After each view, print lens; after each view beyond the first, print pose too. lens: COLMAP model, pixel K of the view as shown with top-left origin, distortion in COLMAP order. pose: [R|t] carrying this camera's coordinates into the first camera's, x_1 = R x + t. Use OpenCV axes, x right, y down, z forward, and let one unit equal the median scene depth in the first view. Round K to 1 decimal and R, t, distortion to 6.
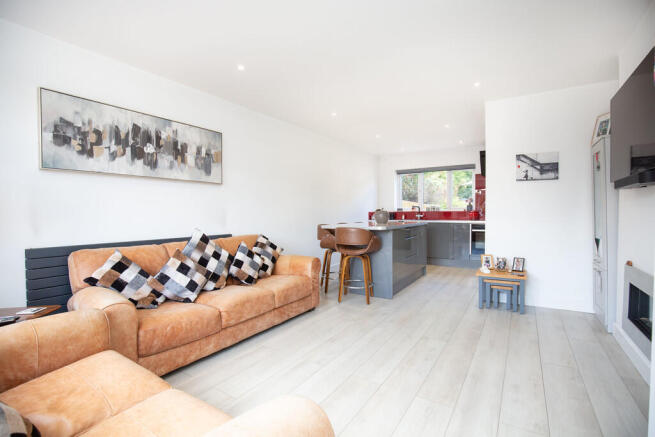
lens RADIAL K [[301.9, 0, 327.5], [0, 301.9, 218.5], [0, 0, 1]] dist [-0.001560, -0.000079]
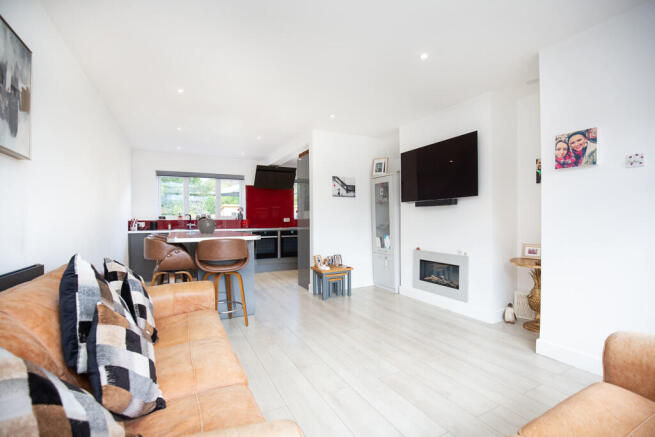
lens RADIAL K [[301.9, 0, 327.5], [0, 301.9, 218.5], [0, 0, 1]] dist [-0.001560, -0.000079]
pose [[0.505106, 0.005778, 0.863038, -0.595453], [0.021051, 0.999598, -0.019013, -0.003609], [-0.862800, 0.027771, 0.504781, 0.419070]]
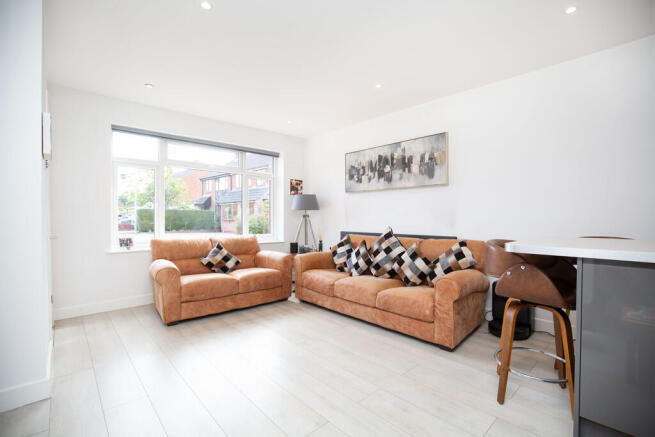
lens RADIAL K [[301.9, 0, 327.5], [0, 301.9, 218.5], [0, 0, 1]] dist [-0.001560, -0.000079]
pose [[-0.232405, 0.007712, -0.972588, 0.782251], [-0.019830, 0.999723, 0.012666, -0.010898], [0.972417, 0.022231, -0.232188, 0.980997]]
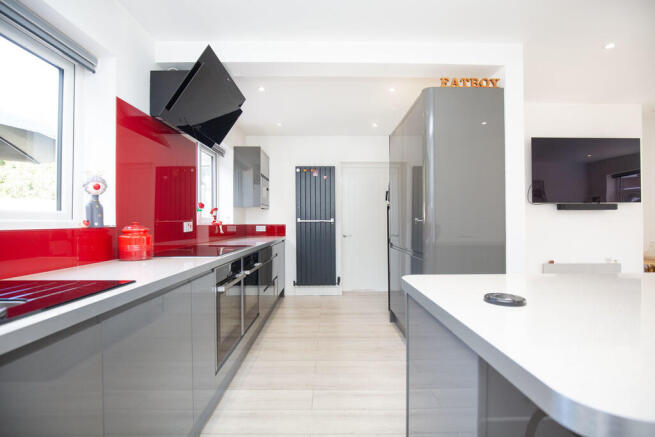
lens RADIAL K [[318.3, 0, 327.5], [0, 318.3, 218.5], [0, 0, 1]] dist [0.000208, 0.000010]
pose [[-0.549248, 0.019853, 0.835424, 0.238807], [0.023766, 0.999684, -0.008132, -0.050761], [-0.835321, 0.015388, -0.549546, 2.031771]]
